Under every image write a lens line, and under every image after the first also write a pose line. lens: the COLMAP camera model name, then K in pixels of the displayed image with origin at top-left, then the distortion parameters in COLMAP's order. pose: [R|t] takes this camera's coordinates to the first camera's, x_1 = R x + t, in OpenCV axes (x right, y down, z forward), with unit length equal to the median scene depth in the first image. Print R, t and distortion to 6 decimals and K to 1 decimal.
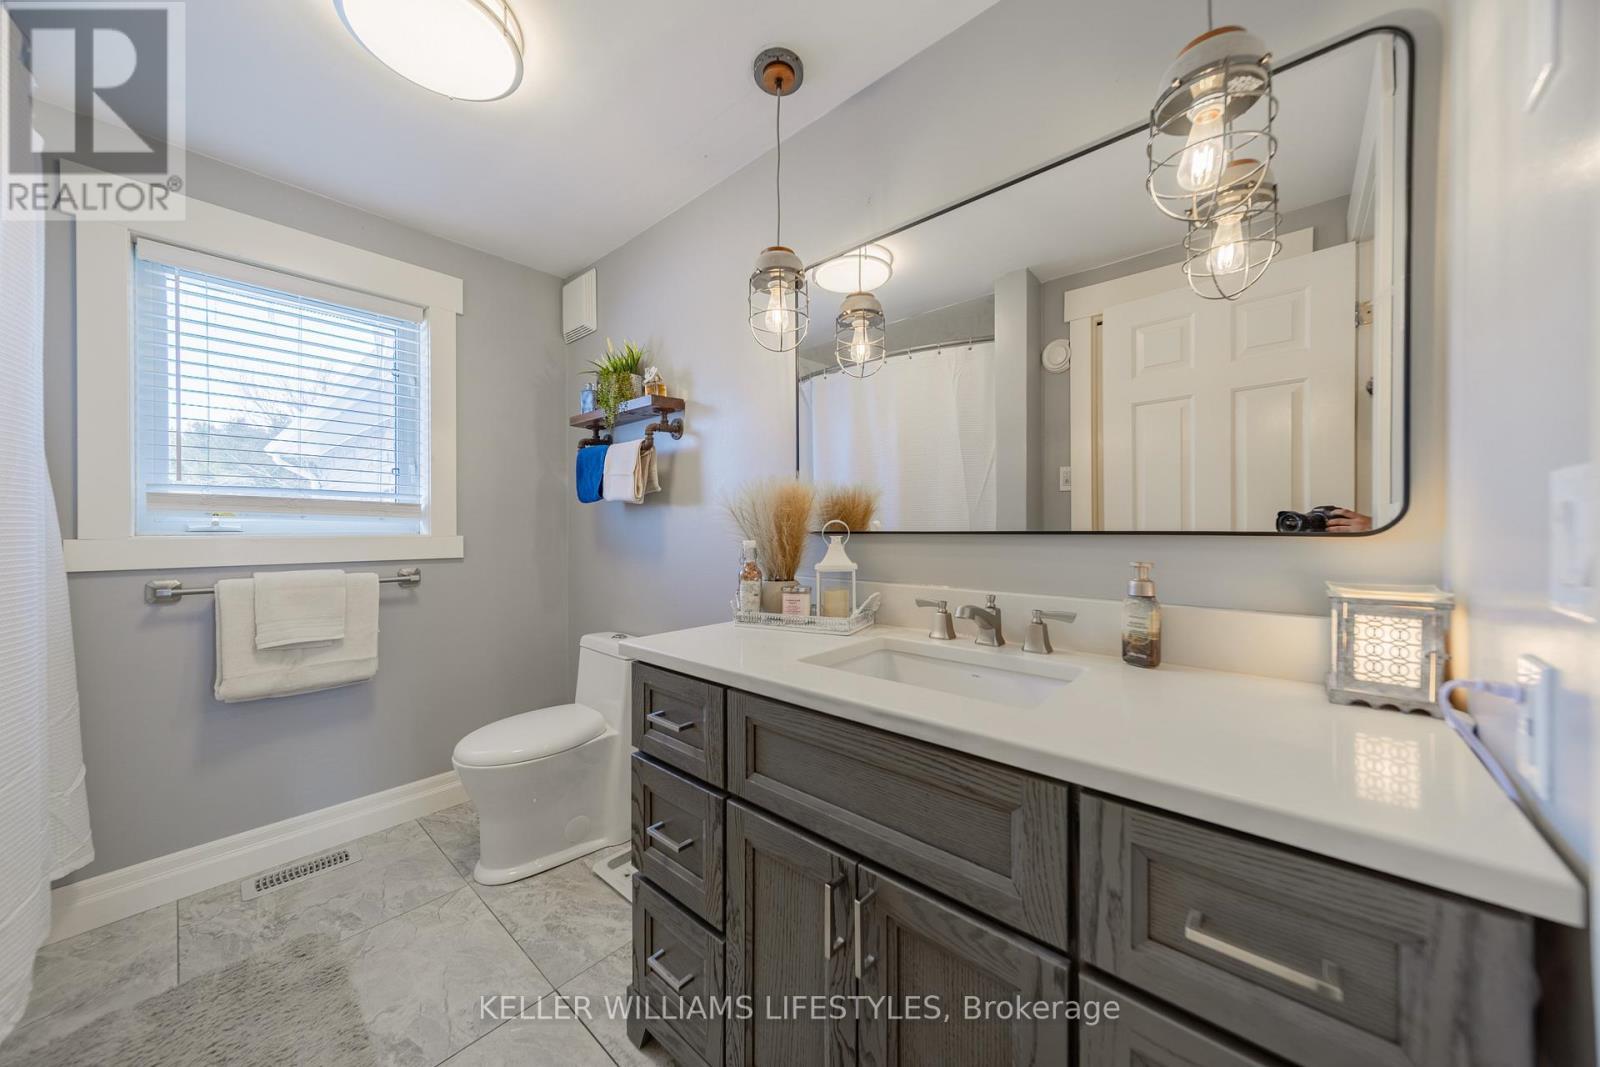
lens RADIAL K [[549.7, 0, 793.5], [0, 549.7, 529.0], [0, 0, 1]] dist [0.010549, -0.001100]
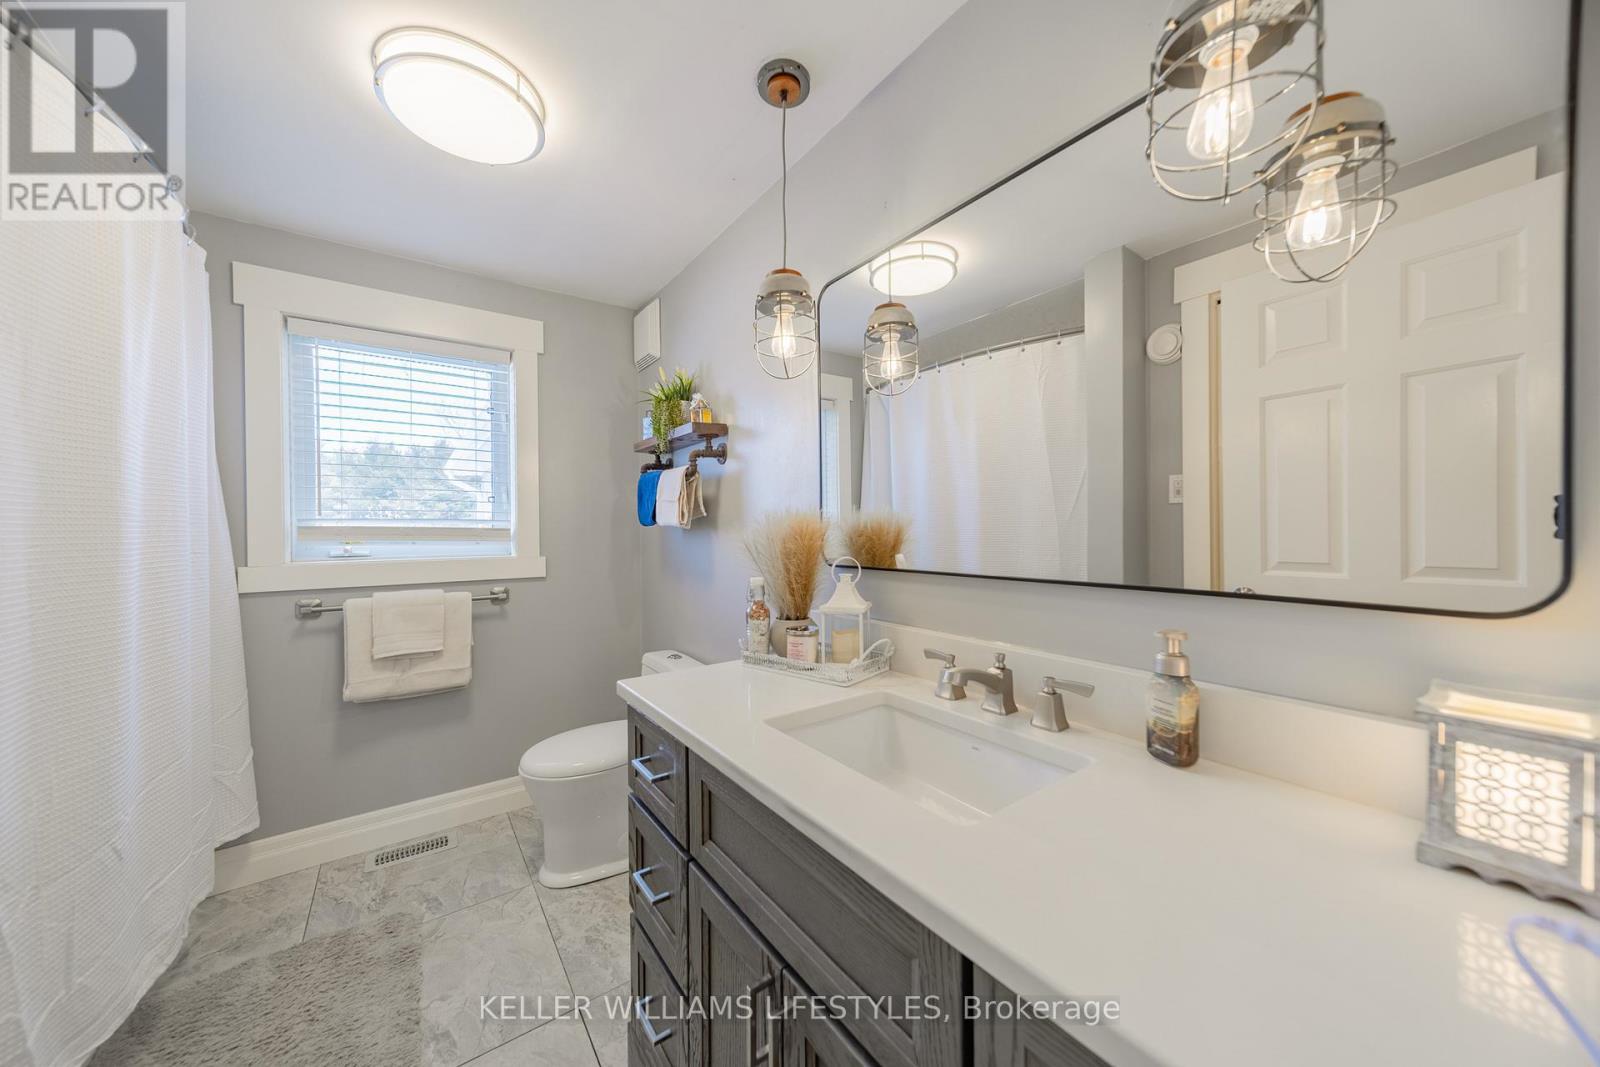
lens RADIAL K [[549.7, 0, 794.8], [0, 549.7, 530.3], [0, 0, 1]] dist [0.010549, -0.001100]
pose [[0.974701, -0.006339, -0.223421, 0.178627], [0.007562, 0.999961, 0.004620, -0.058558], [0.223383, -0.006193, 0.974711, 0.068052]]
